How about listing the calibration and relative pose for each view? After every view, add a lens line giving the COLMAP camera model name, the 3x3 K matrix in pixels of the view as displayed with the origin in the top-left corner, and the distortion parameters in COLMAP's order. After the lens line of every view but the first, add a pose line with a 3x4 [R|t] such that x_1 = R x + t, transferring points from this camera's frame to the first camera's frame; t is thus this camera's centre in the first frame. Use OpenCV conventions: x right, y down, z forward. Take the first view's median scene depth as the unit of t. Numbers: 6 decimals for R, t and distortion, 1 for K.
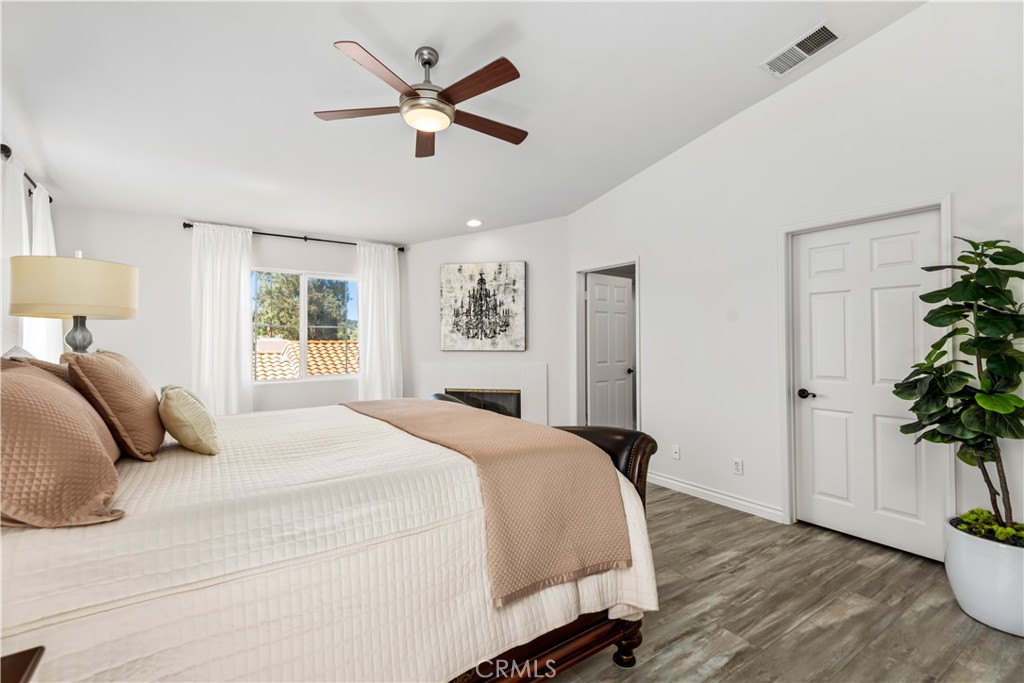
lens RADIAL K [[461.8, 0, 506.7], [0, 461.8, 325.6], [0, 0, 1]] dist [0.027133, -0.000043]
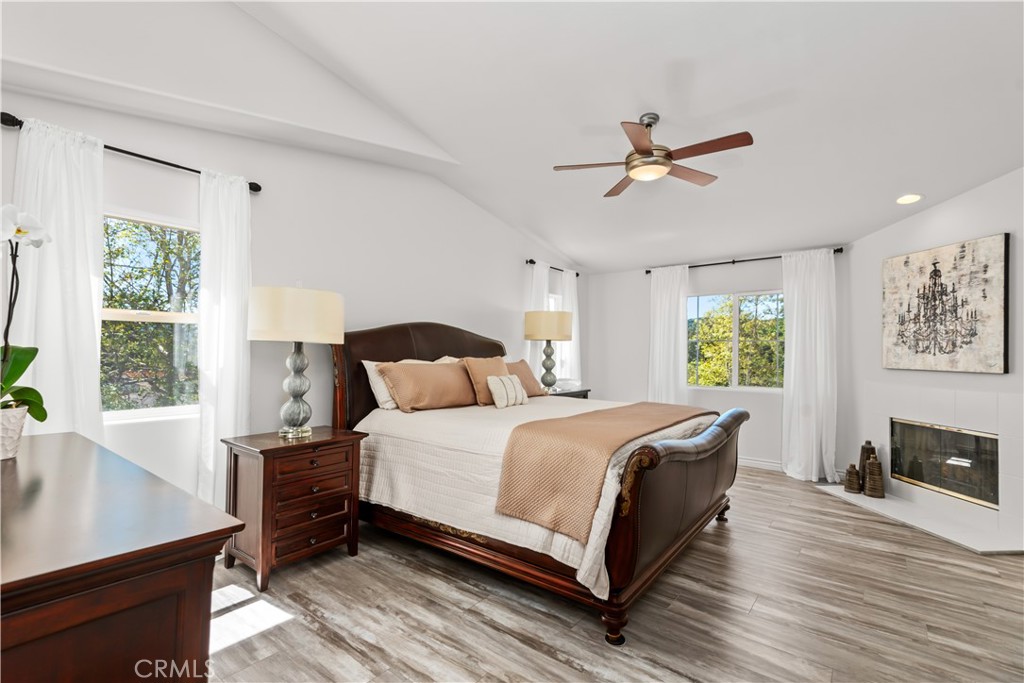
lens RADIAL K [[461.8, 0, 506.7], [0, 461.8, 325.6], [0, 0, 1]] dist [0.027133, -0.000043]
pose [[0.296980, -0.049770, -0.953586, 0.446830], [0.023946, 0.998715, -0.044668, 0.001213], [0.954583, -0.009569, 0.297790, 0.148002]]
